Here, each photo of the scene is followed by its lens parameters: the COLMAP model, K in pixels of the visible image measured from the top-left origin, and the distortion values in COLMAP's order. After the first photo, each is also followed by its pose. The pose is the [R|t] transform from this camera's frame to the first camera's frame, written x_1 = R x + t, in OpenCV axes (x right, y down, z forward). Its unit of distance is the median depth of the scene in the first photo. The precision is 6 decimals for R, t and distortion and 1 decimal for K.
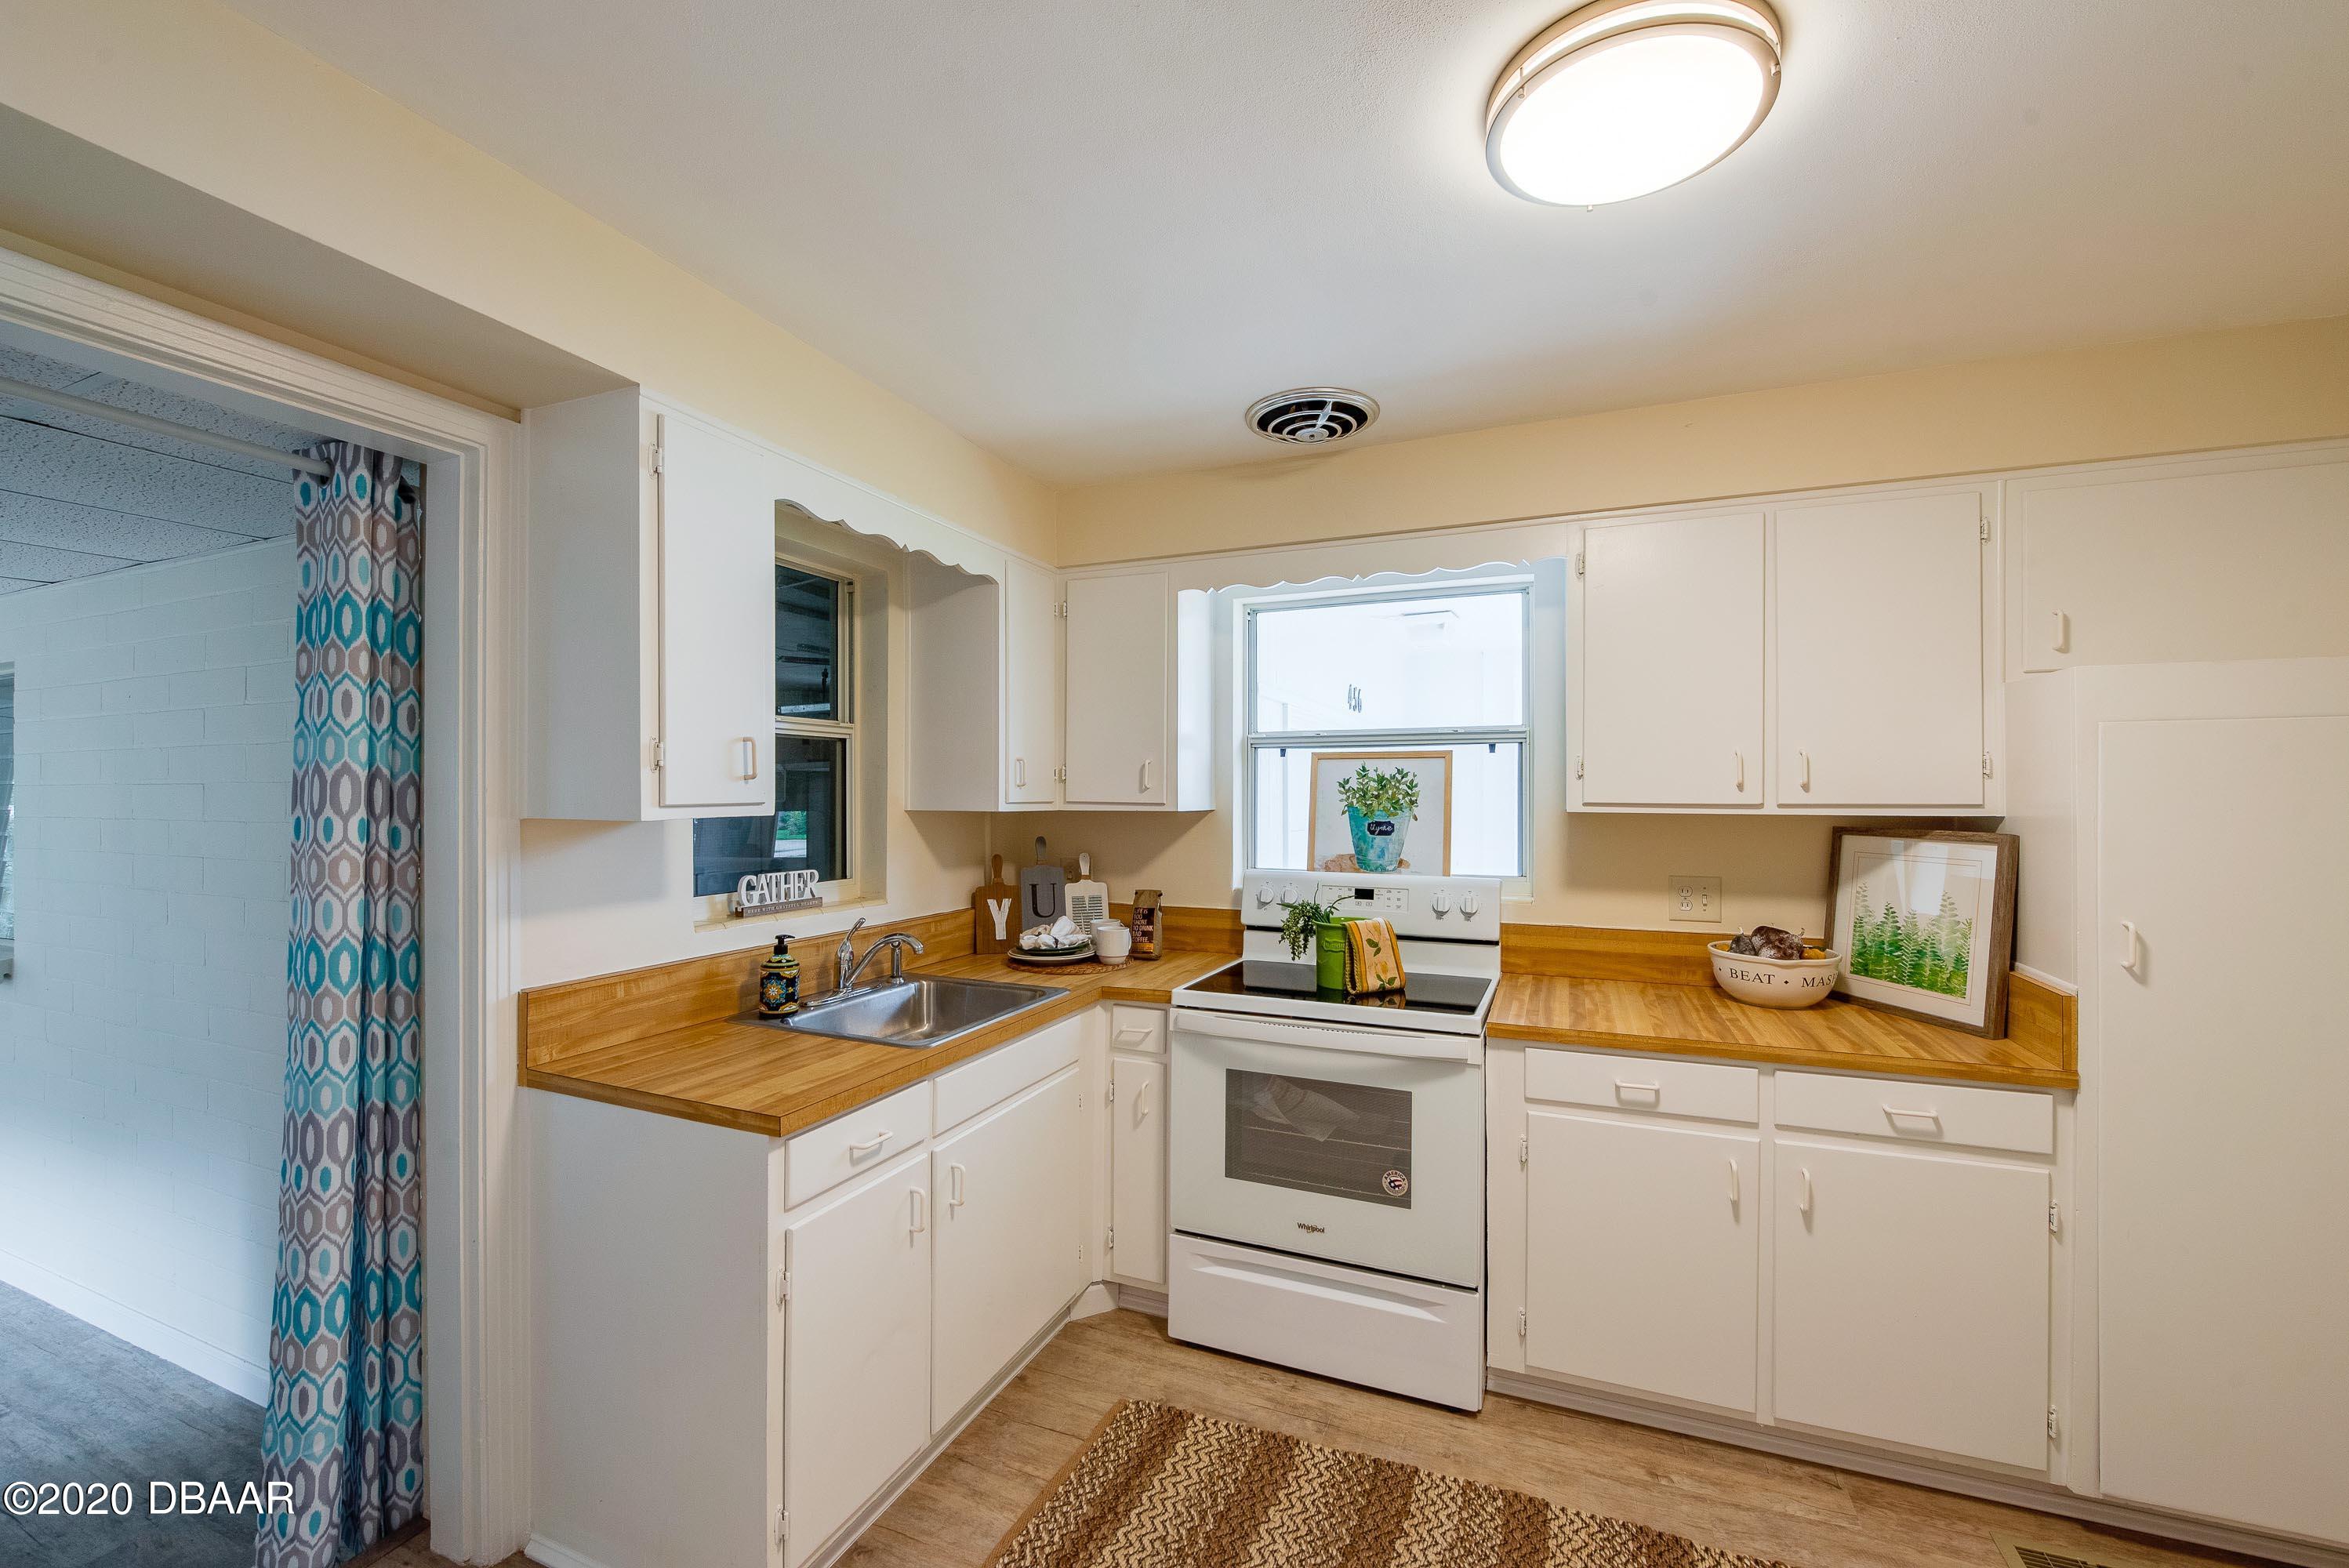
lens RADIAL K [[969.6, 0, 1213.6], [0, 969.6, 787.9], [0, 0, 1]] dist [-0.000793, -0.005347]
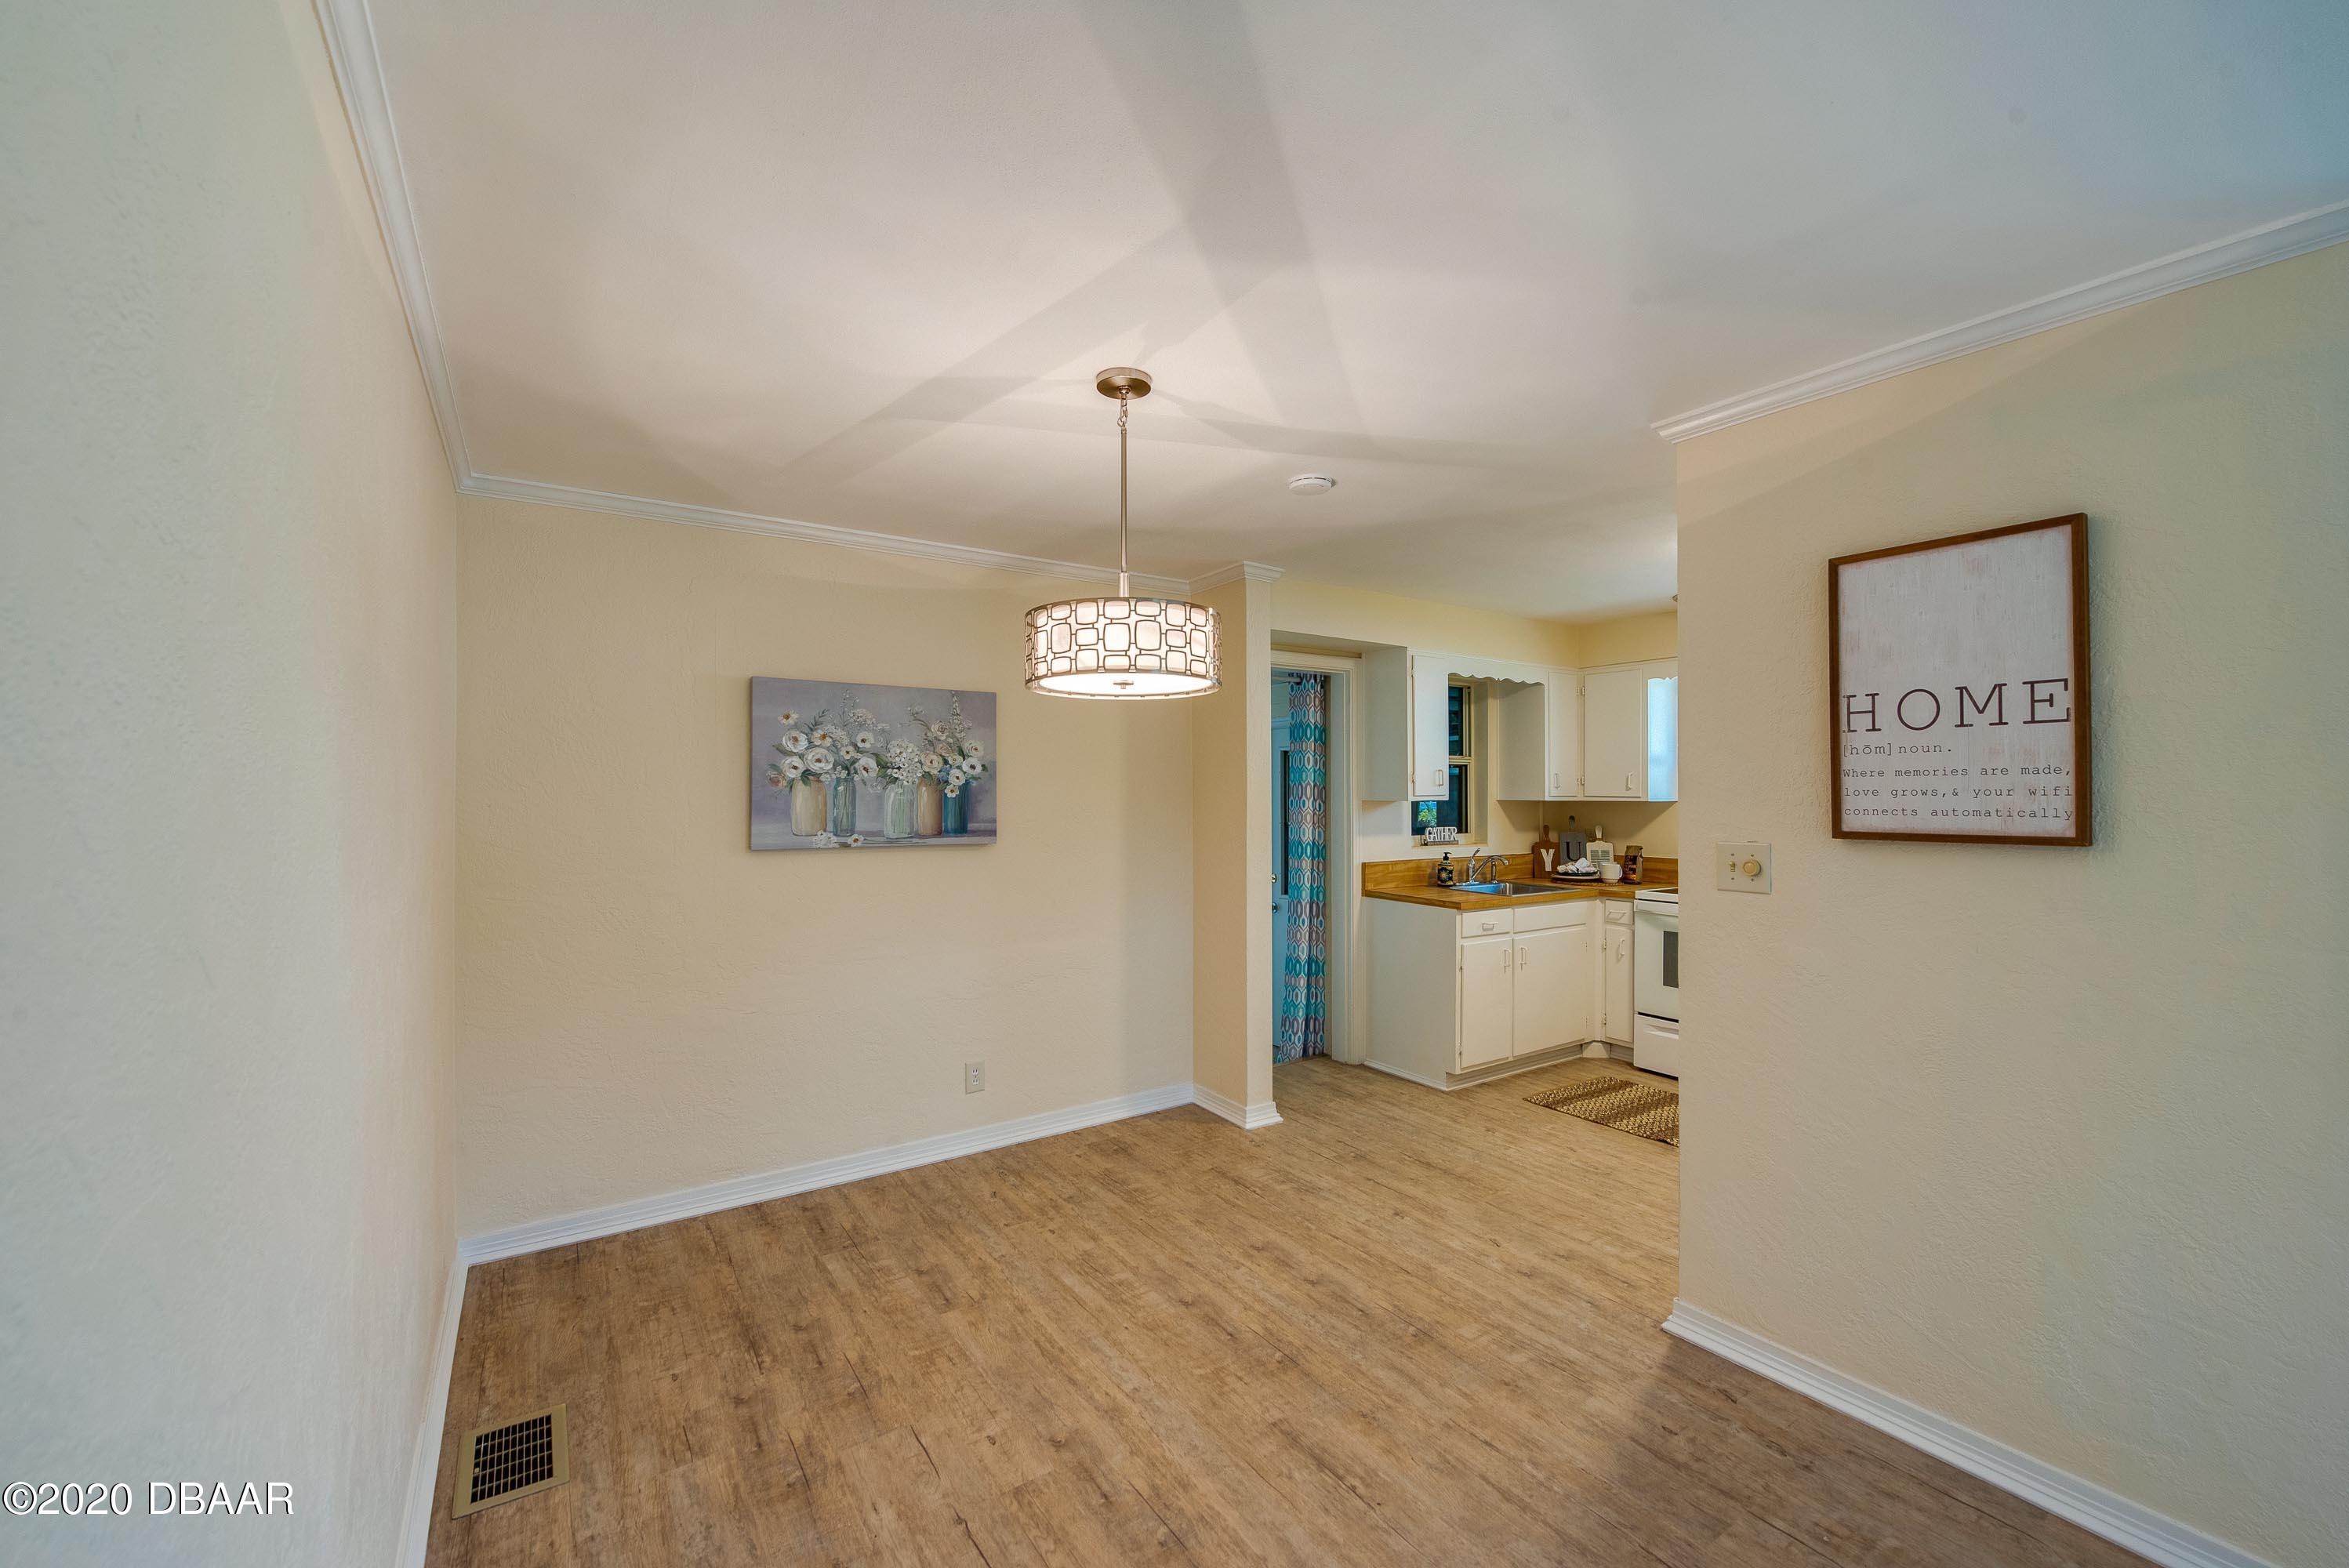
lens RADIAL K [[731.5, 0, 1263.1], [0, 731.5, 788.5], [0, 0, 1]] dist [-0.000465, -0.000012]
pose [[0.824029, -0.002827, -0.566540, 0.180184], [0.003084, 0.999995, -0.000505, -0.001363], [0.566539, -0.001331, 0.824034, -0.669249]]
